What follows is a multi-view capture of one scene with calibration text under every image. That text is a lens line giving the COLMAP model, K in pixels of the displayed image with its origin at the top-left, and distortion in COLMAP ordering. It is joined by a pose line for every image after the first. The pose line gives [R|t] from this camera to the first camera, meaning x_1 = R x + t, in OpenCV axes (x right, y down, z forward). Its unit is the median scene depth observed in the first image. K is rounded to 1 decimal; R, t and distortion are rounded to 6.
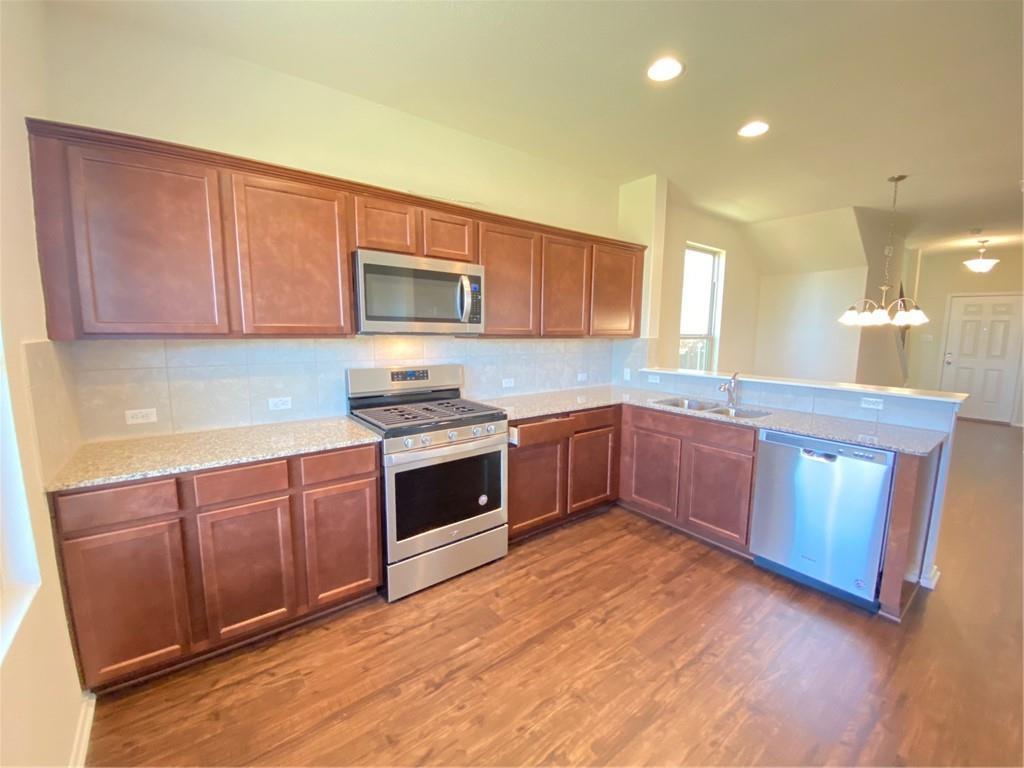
lens RADIAL K [[417.8, 0, 516.5], [0, 417.8, 386.4], [0, 0, 1]] dist [-0.000292, -0.000482]
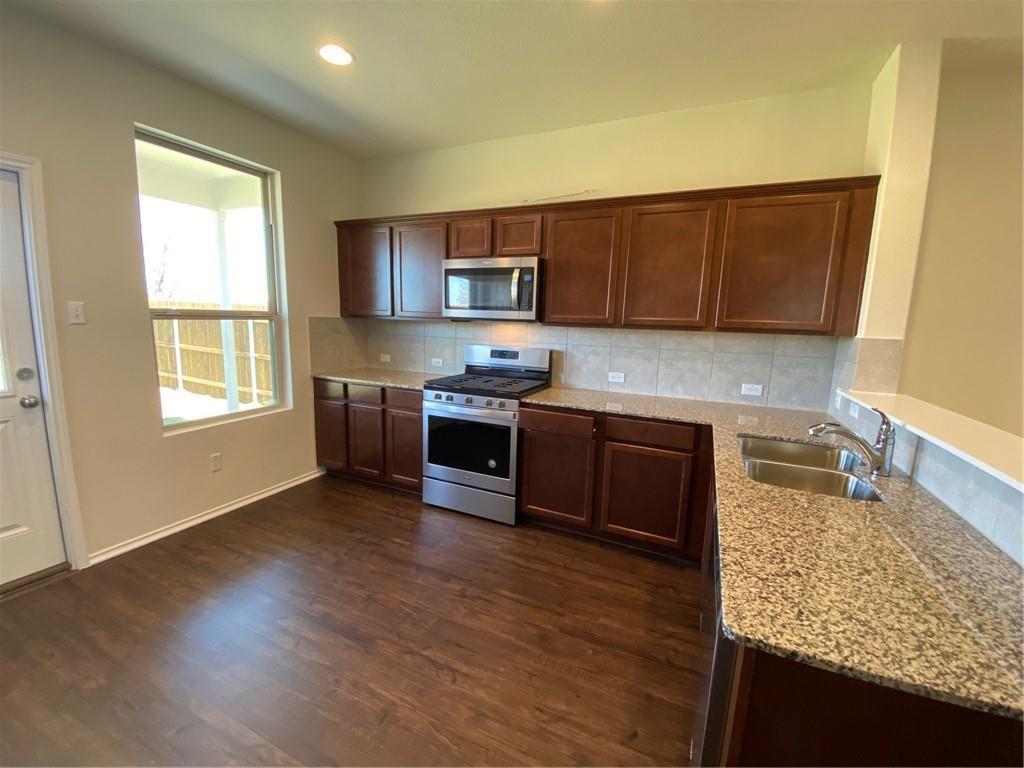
lens RADIAL K [[417.8, 0, 516.5], [0, 417.8, 386.4], [0, 0, 1]] dist [-0.000292, -0.000482]
pose [[0.463894, 0.142882, -0.874292, 0.919797], [-0.148722, 0.985462, 0.082139, -0.041818], [0.873318, 0.091923, 0.478399, 0.485528]]
